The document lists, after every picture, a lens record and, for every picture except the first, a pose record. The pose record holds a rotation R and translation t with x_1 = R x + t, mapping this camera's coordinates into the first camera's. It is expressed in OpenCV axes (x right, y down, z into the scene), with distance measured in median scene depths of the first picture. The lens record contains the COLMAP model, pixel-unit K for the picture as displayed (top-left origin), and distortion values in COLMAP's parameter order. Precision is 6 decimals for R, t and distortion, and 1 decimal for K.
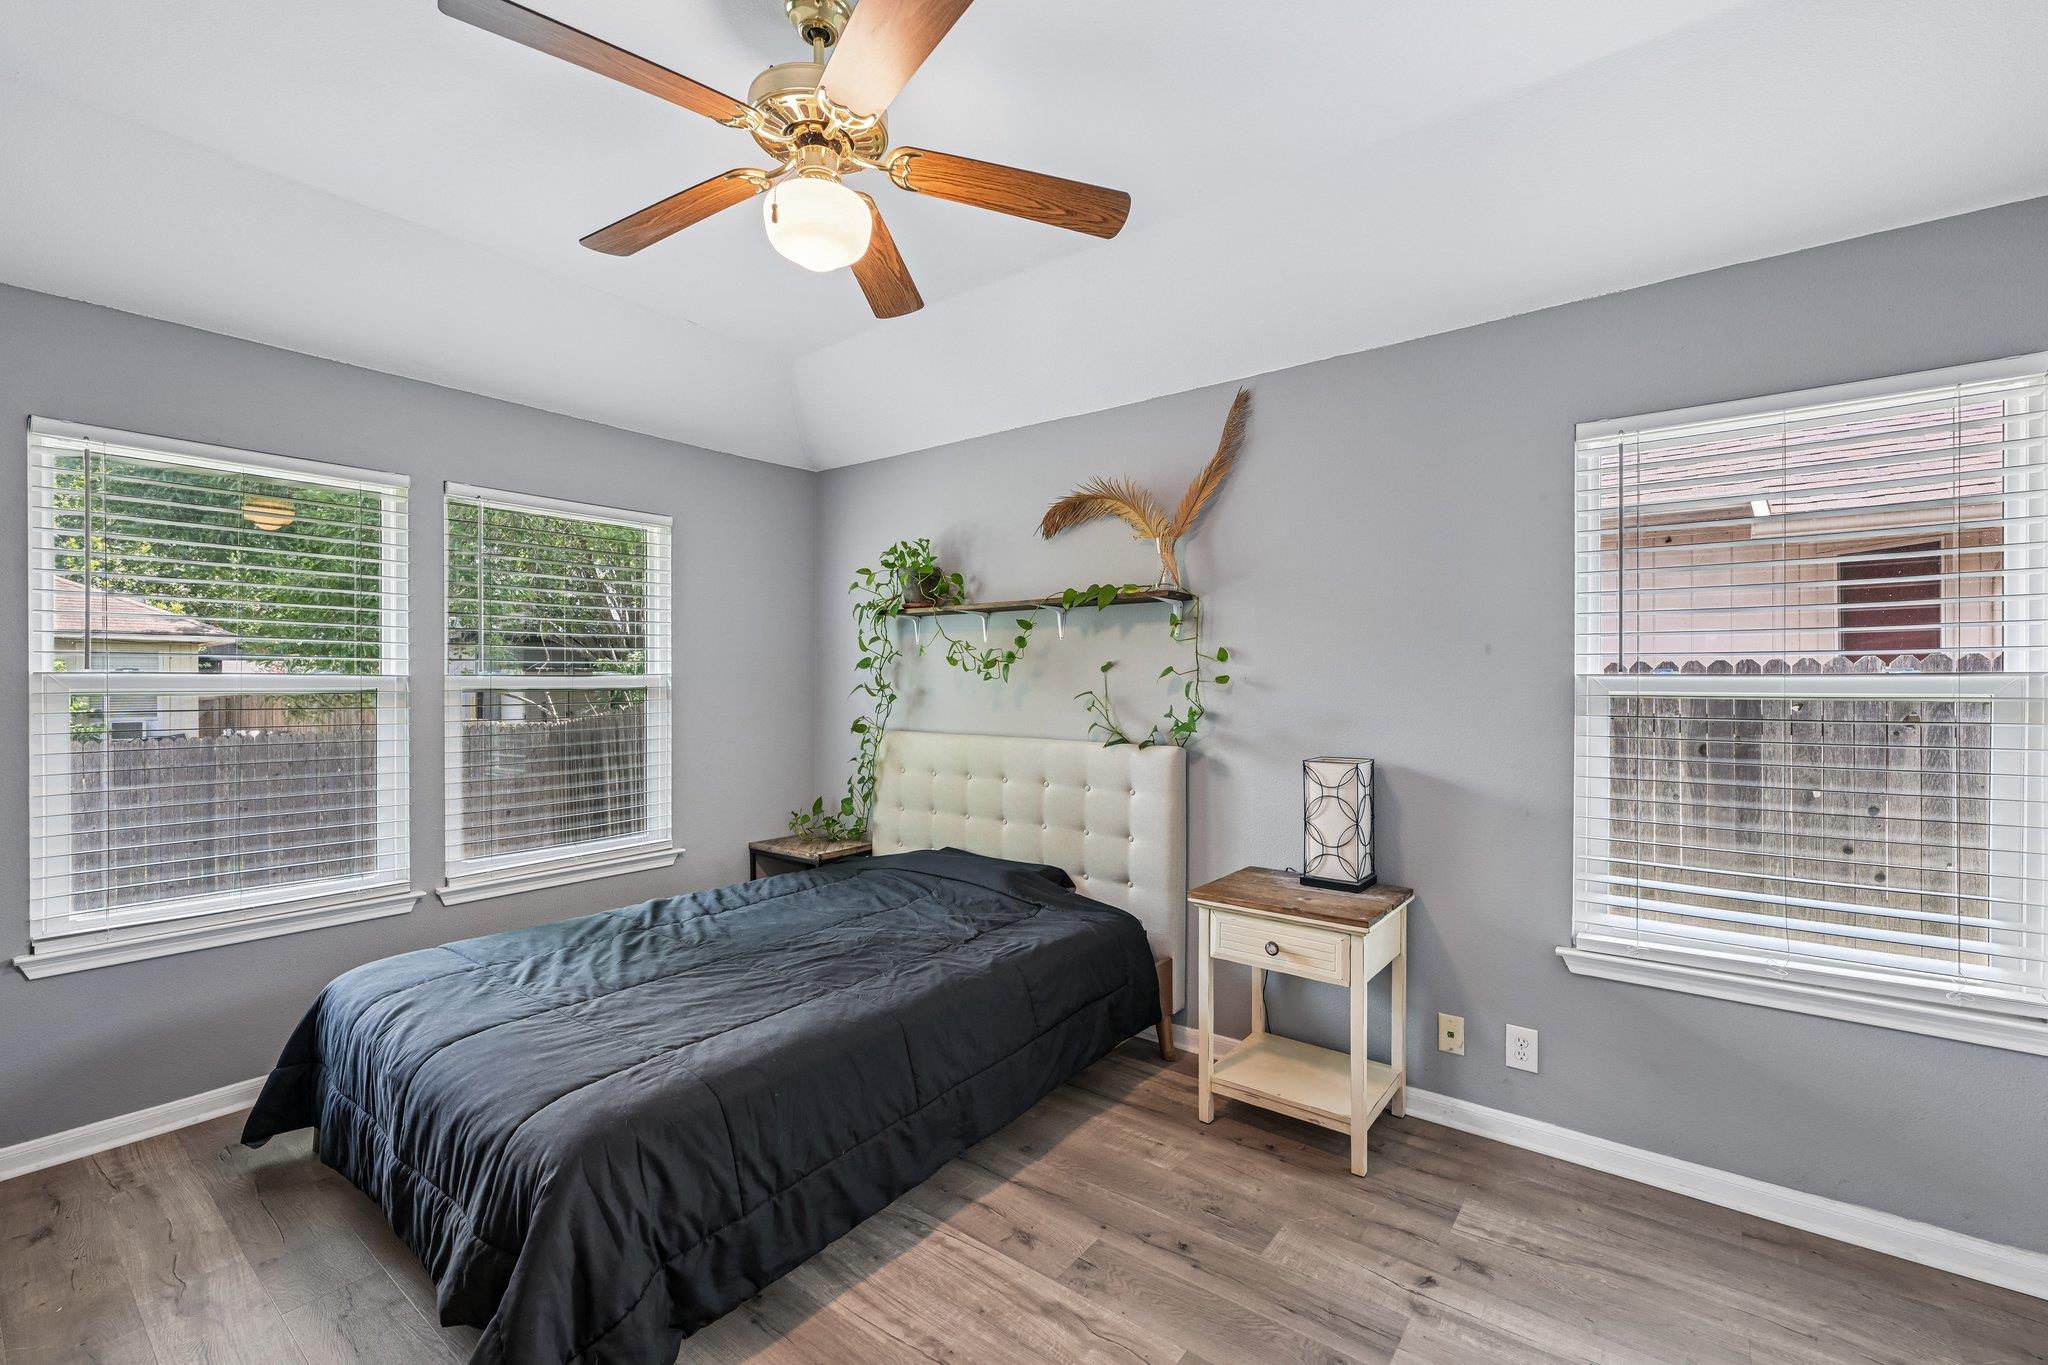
lens RADIAL K [[871.8, 0, 1031.2], [0, 871.8, 679.8], [0, 0, 1]] dist [0.000028, 0.000087]
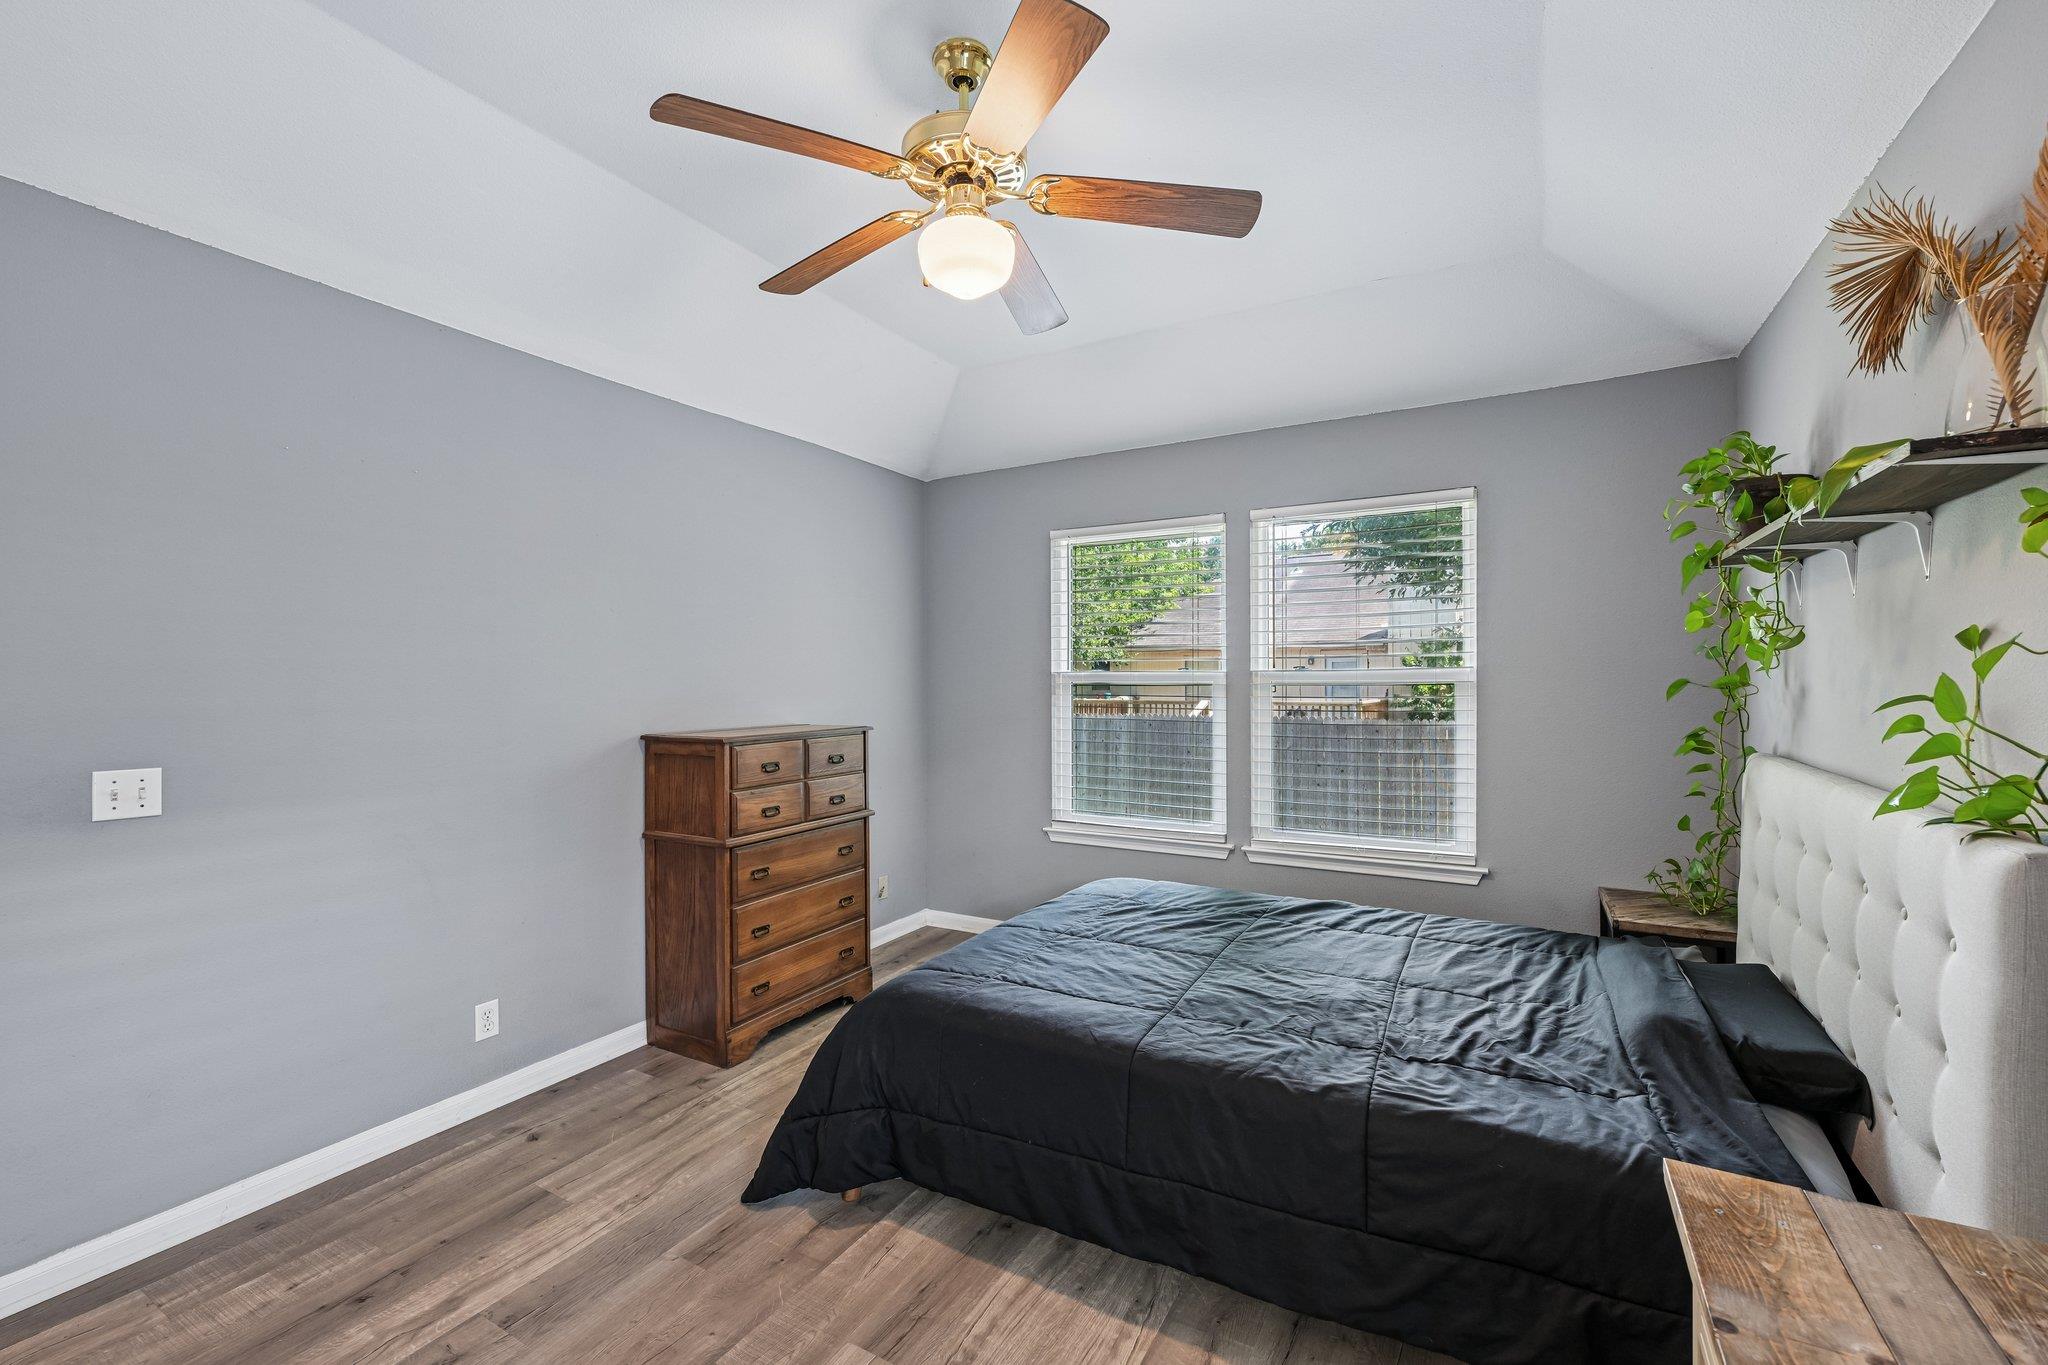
lens RADIAL K [[860.3, 0, 1013.0], [0, 860.3, 690.7], [0, 0, 1]] dist [-0.013409, 0.000097]
pose [[0.128789, 0.013631, -0.991578, 0.604023], [0.001087, 0.999903, 0.013886, 0.006672], [0.991671, -0.002866, 0.128761, 0.686718]]
